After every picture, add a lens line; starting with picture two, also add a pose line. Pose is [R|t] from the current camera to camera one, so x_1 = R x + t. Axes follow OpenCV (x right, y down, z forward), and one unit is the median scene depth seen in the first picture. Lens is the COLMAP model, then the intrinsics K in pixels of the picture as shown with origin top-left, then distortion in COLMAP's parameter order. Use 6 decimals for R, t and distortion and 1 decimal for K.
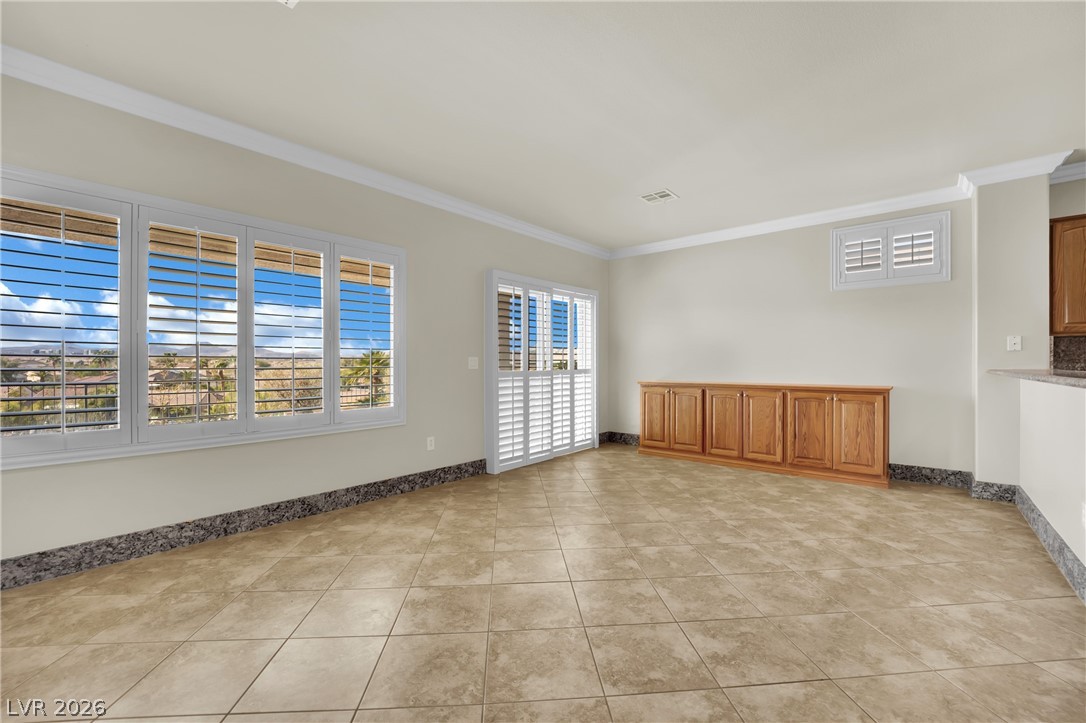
lens RADIAL K [[446.0, 0, 540.9], [0, 446.0, 367.9], [0, 0, 1]] dist [-0.018545, 0.000066]
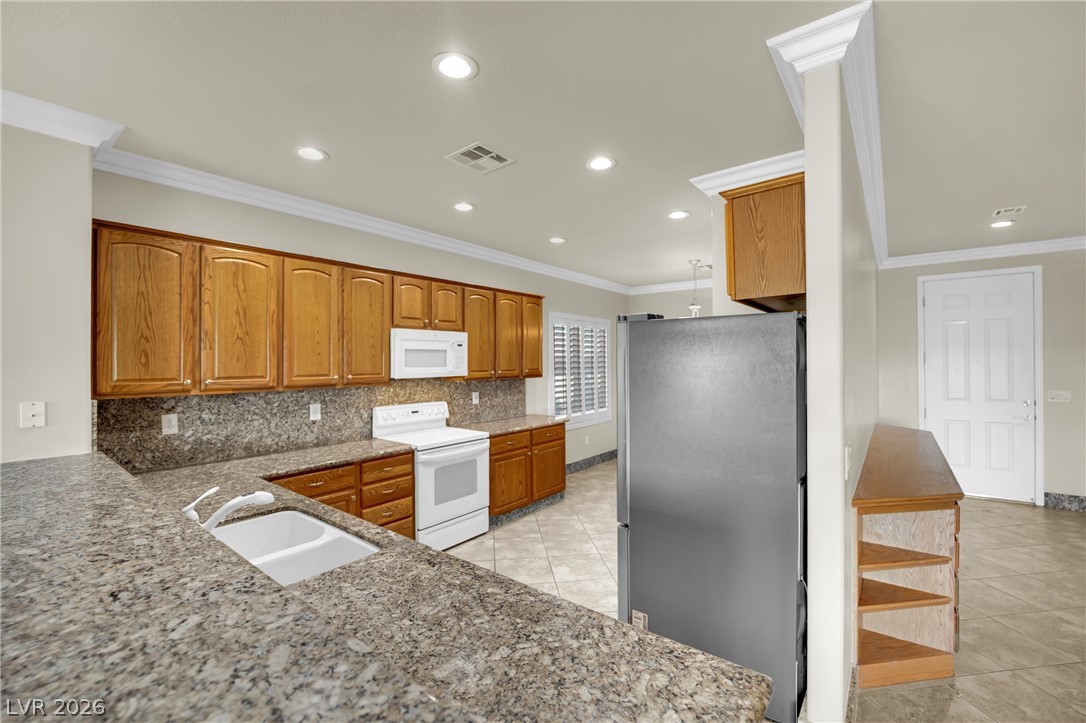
lens RADIAL K [[446.0, 0, 541.7], [0, 446.0, 372.9], [0, 0, 1]] dist [-0.018545, 0.000066]
pose [[-0.032825, -0.024404, 0.999163, 0.491833], [0.014044, 0.999592, 0.024876, -0.116580], [-0.999362, 0.014849, -0.032468, 0.347310]]
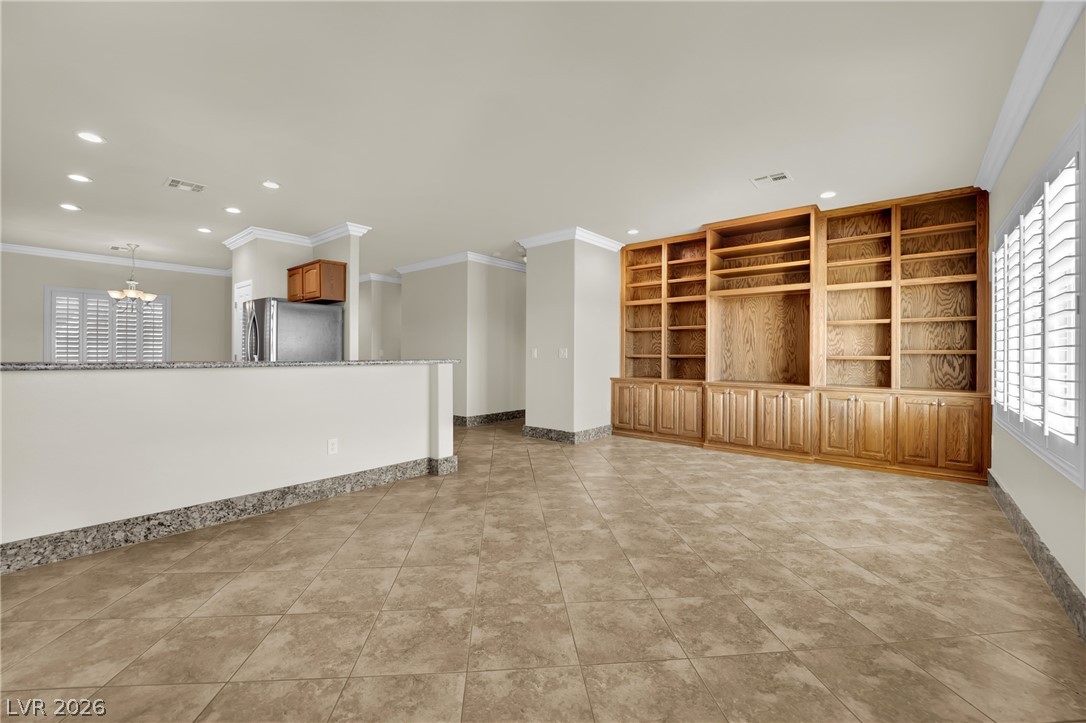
lens RADIAL K [[446.0, 0, 540.1], [0, 446.0, 350.2], [0, 0, 1]] dist [-0.018545, 0.000066]
pose [[-0.999927, -0.004286, -0.011325, 0.297398], [-0.004261, 0.999988, -0.002206, -0.013984], [0.011335, -0.002157, -0.999933, 1.633133]]
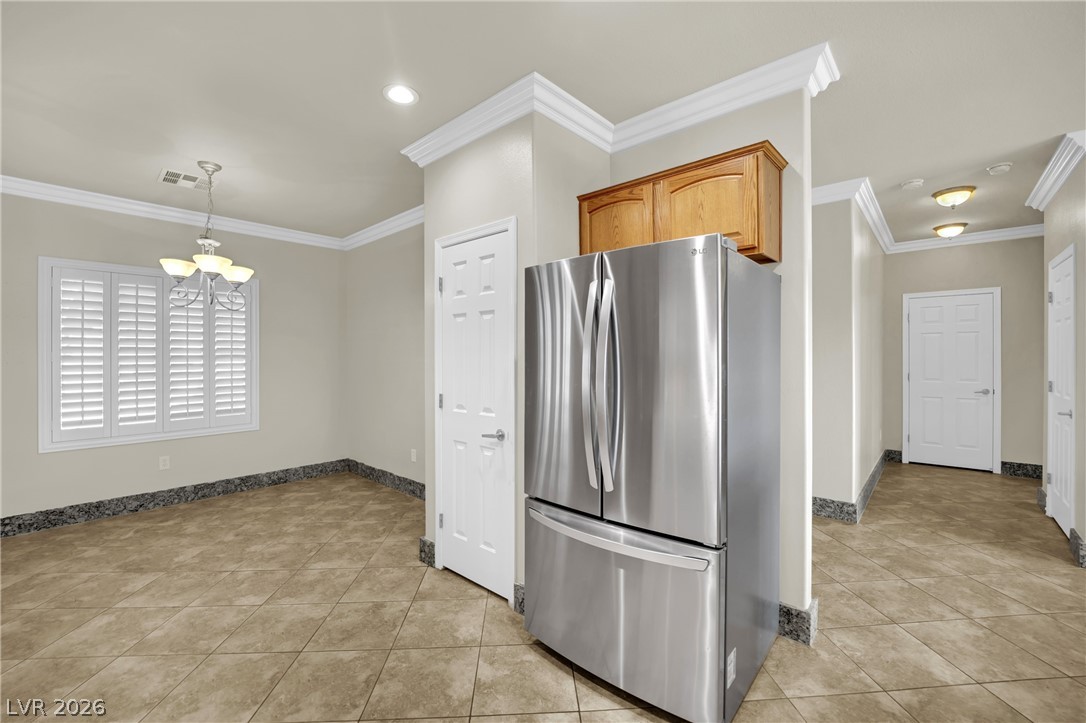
lens RADIAL K [[446.0, 0, 551.6], [0, 446.0, 356.1], [0, 0, 1]] dist [-0.018545, 0.000066]
pose [[-0.999800, 0.005917, 0.019105, 1.280218], [0.006069, 0.999950, 0.007910, -0.069389], [-0.019057, 0.008024, -0.999786, 0.651416]]
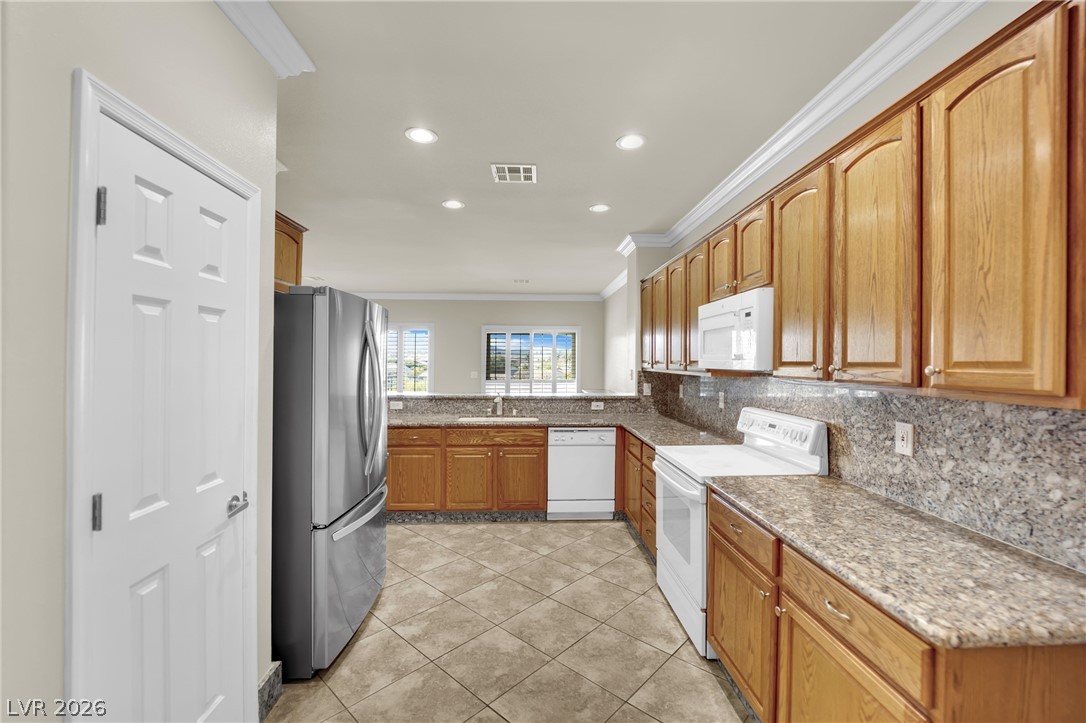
lens RADIAL K [[446.0, 0, 549.5], [0, 446.0, 357.6], [0, 0, 1]] dist [-0.018545, 0.000066]
pose [[0.686537, 0.001339, -0.727093, 1.928968], [-0.012762, 0.999866, -0.010208, -0.090513], [0.726983, 0.016287, 0.686463, -0.122324]]
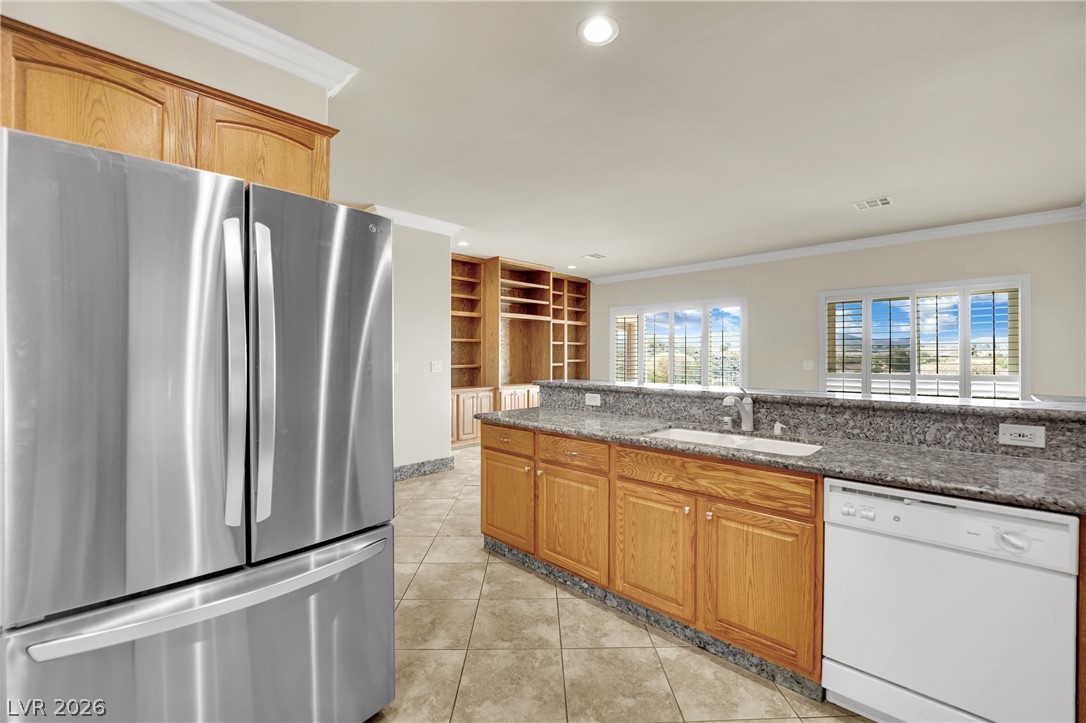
lens RADIAL K [[446.0, 0, 550.4], [0, 446.0, 352.9], [0, 0, 1]] dist [-0.018545, 0.000066]
pose [[-0.053598, -0.004898, -0.998551, 1.561163], [-0.005846, 0.999972, -0.004591, -0.046478], [0.998545, 0.005591, -0.053625, 0.410500]]
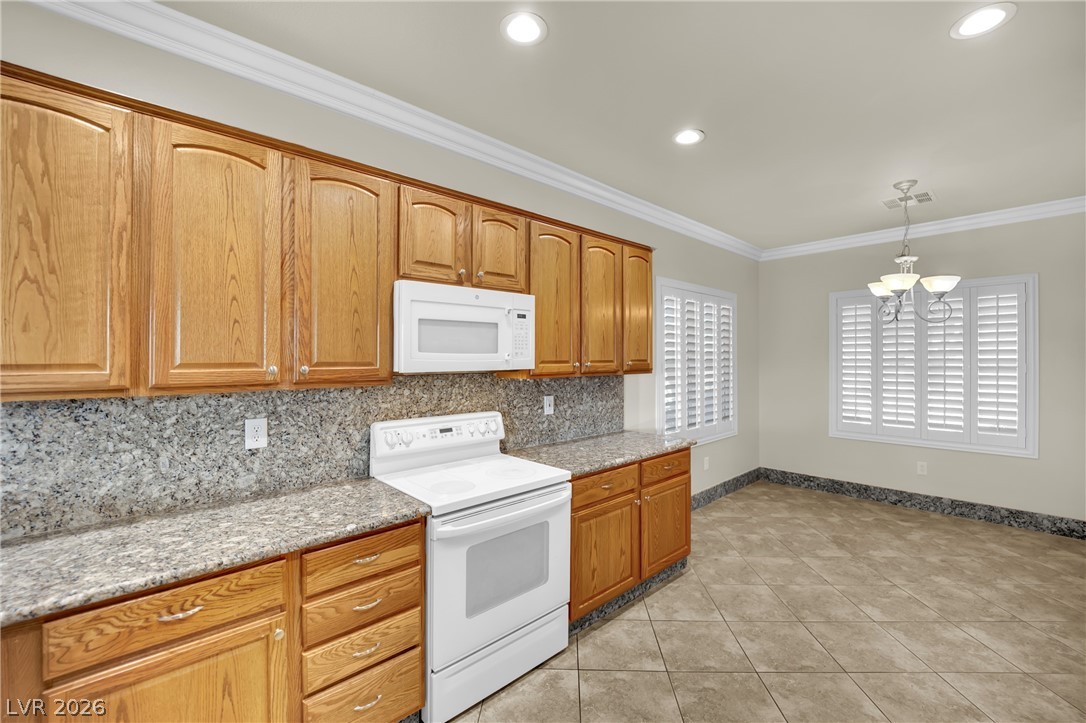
lens RADIAL K [[446.0, 0, 544.6], [0, 446.0, 358.0], [0, 0, 1]] dist [-0.018545, 0.000066]
pose [[0.125680, 0.001198, 0.992070, 0.998044], [0.011488, 0.999930, -0.002663, -0.098030], [-0.992004, 0.011731, 0.125657, 0.403356]]
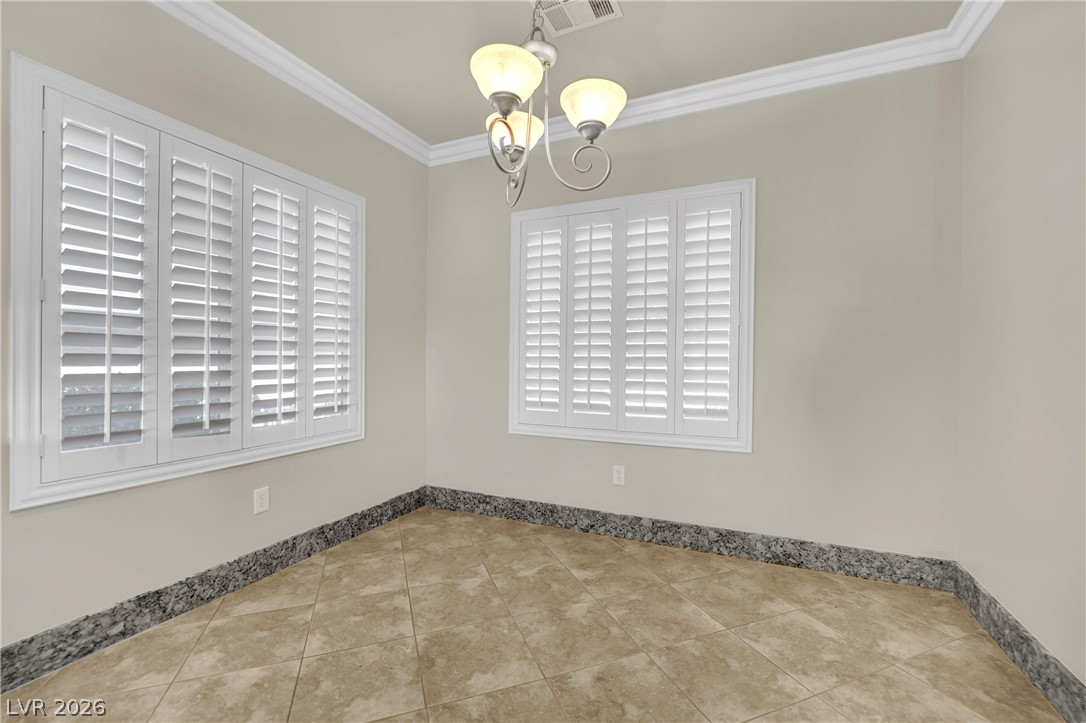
lens RADIAL K [[446.0, 0, 546.5], [0, 446.0, 357.7], [0, 0, 1]] dist [-0.018545, 0.000066]
pose [[-0.269583, -0.000920, 0.962977, 1.562872], [0.002493, 0.999996, 0.001654, -0.004841], [-0.962974, 0.002846, -0.269580, -0.109344]]
